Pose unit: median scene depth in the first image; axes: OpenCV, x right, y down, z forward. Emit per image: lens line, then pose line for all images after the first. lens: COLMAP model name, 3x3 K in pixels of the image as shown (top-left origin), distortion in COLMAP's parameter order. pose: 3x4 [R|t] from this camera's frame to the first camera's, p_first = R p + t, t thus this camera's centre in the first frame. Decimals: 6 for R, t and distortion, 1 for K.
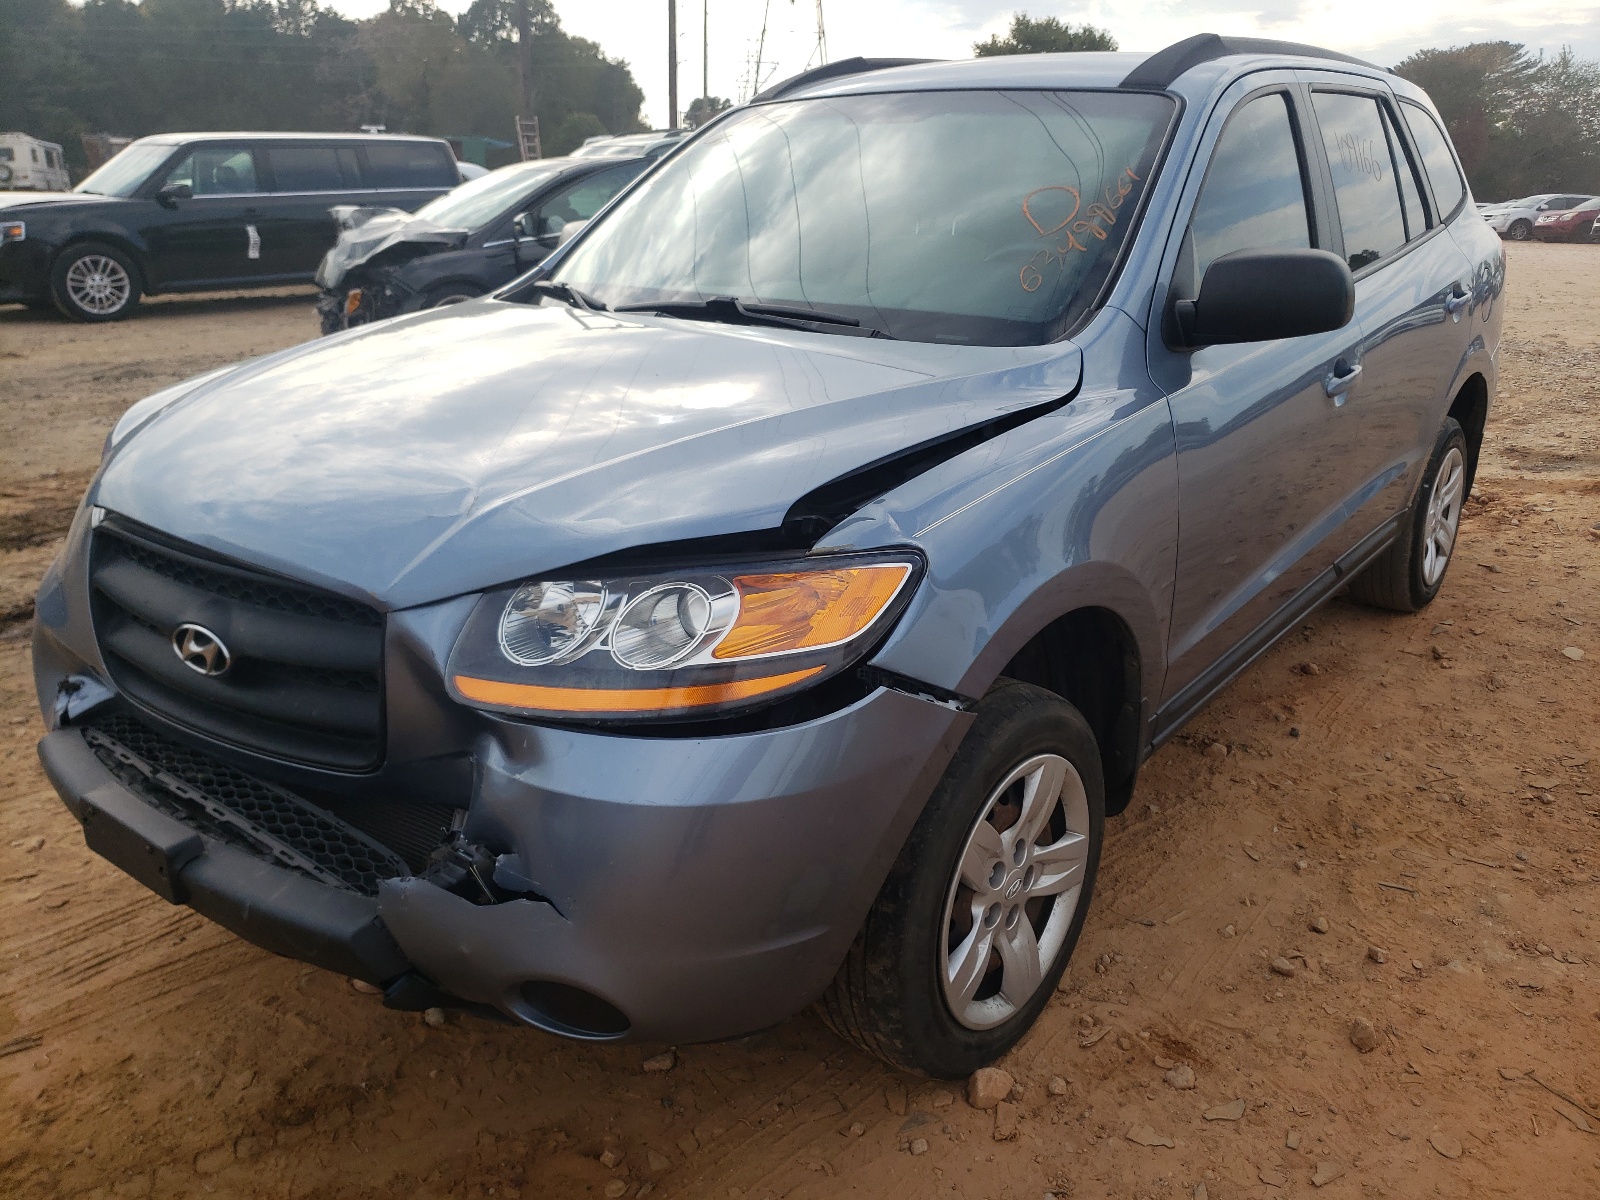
lens RADIAL K [[1353.4, 0, 802.7], [0, 1353.4, 601.6], [0, 0, 1]] dist [0.073034, -0.000958]
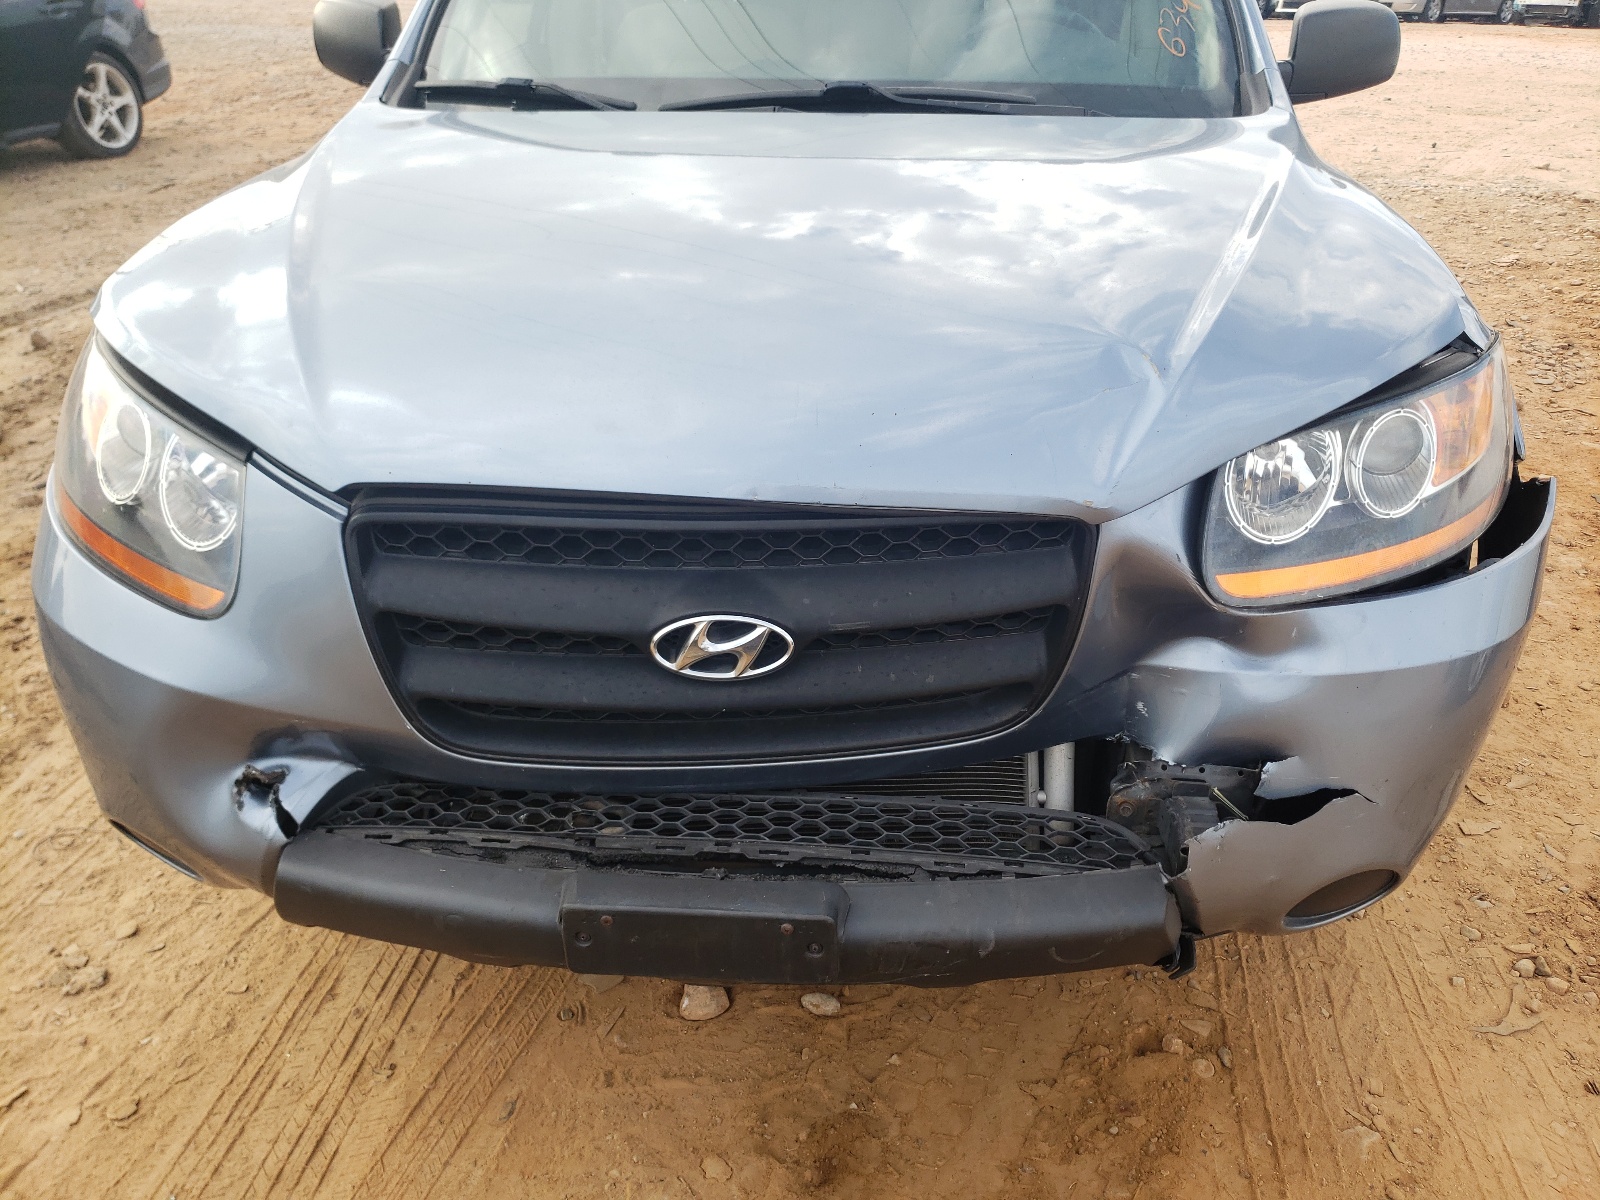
lens RADIAL K [[1353.4, 0, 801.3], [0, 1353.4, 600.8], [0, 0, 1]] dist [0.073034, -0.000958]
pose [[0.804677, -0.266378, 0.530601, -0.691321], [0.181582, 0.961294, 0.207223, -0.113537], [-0.565264, -0.070400, 0.821901, 0.360630]]
